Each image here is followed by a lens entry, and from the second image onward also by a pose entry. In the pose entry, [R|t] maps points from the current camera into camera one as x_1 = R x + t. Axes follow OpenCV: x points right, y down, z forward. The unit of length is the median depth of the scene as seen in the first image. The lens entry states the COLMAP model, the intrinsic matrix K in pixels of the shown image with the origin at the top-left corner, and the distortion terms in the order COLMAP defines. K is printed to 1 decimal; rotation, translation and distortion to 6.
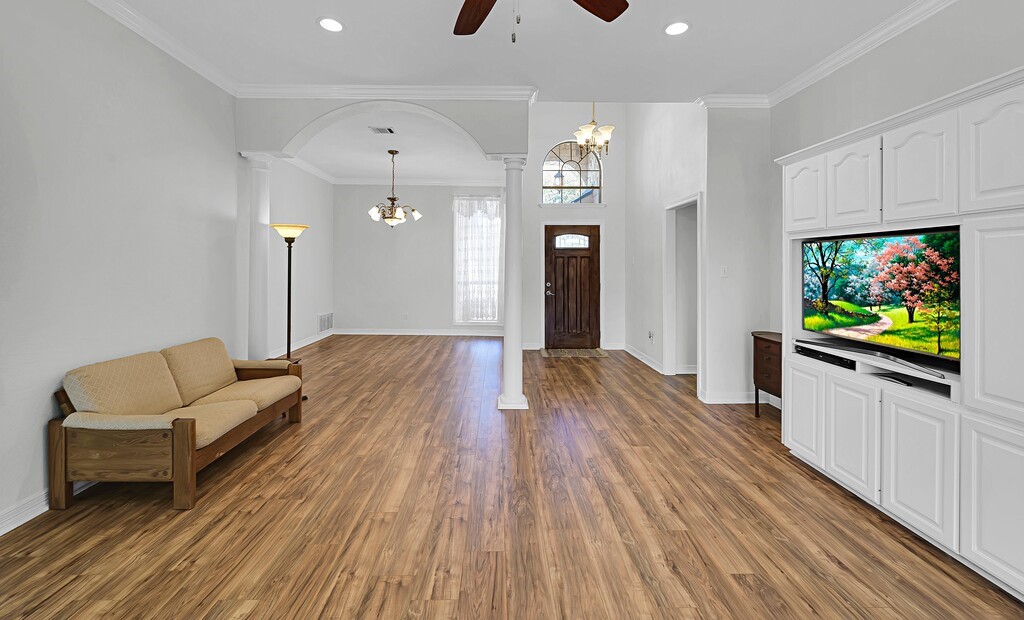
lens RADIAL K [[413.4, 0, 503.8], [0, 413.4, 266.4], [0, 0, 1]] dist [-0.002607, 0.000039]
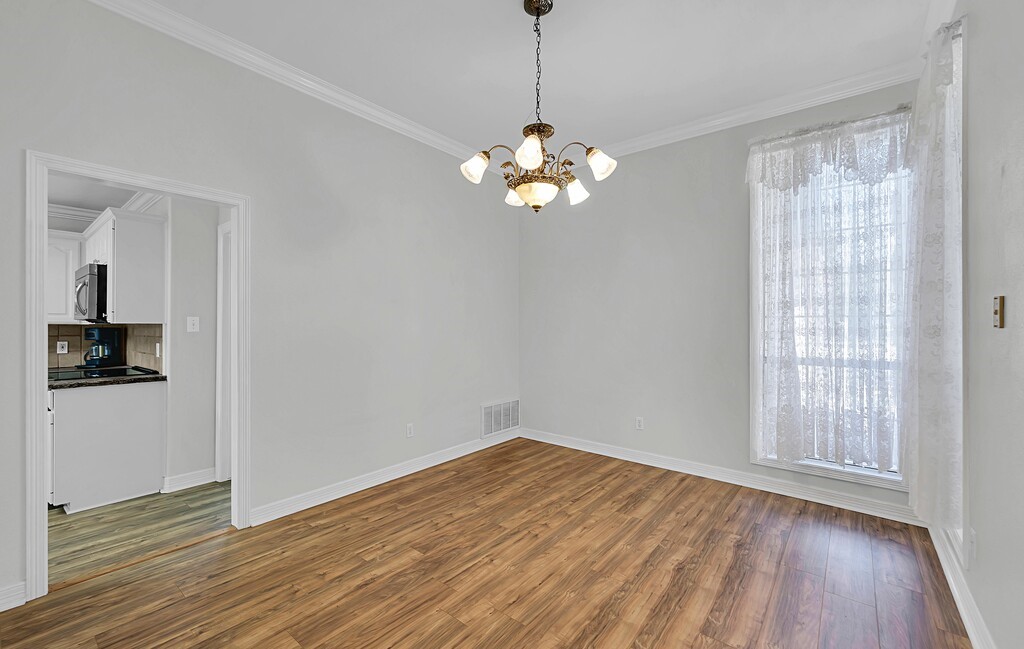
lens RADIAL K [[420.3, 0, 501.9], [0, 420.3, 326.0], [0, 0, 1]] dist [-0.001470, -0.001434]
pose [[0.760402, -0.007195, -0.649413, -0.038924], [0.001603, 0.999956, -0.009201, 0.010066], [0.649450, 0.005956, 0.760381, 0.528422]]
